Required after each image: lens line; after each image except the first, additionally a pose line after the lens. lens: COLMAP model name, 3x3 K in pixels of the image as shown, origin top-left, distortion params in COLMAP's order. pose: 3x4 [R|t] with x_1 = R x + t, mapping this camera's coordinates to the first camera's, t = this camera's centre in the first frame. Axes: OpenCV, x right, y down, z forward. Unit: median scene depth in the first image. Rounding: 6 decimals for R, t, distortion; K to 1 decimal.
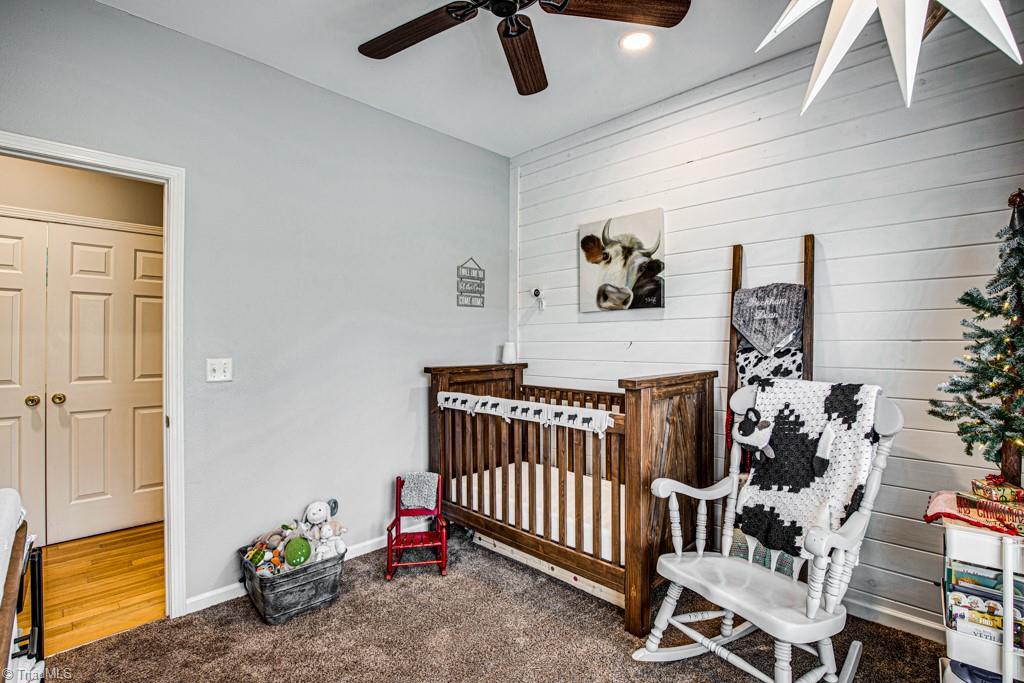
lens RADIAL K [[465.7, 0, 504.3], [0, 465.7, 336.2], [0, 0, 1]] dist [-0.026319, -0.000782]
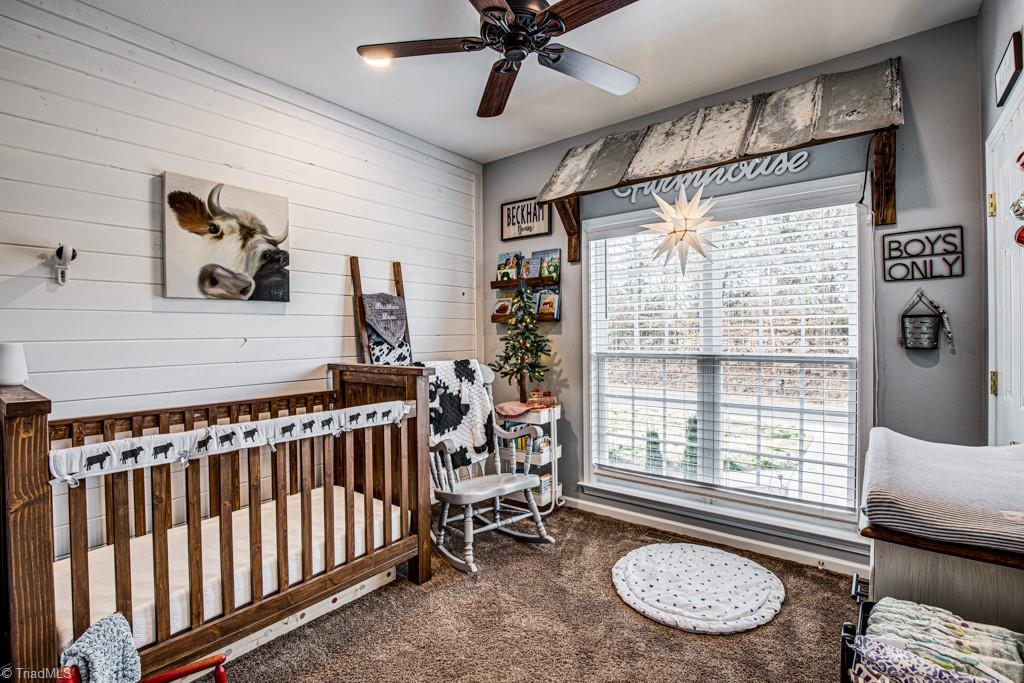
lens RADIAL K [[465.7, 0, 504.6], [0, 465.7, 339.2], [0, 0, 1]] dist [-0.026319, -0.000782]
pose [[-0.098119, -0.007184, 0.995149, -0.657732], [-0.000862, 0.999974, 0.007134, 0.007943], [-0.995174, -0.000158, -0.098123, 0.649349]]
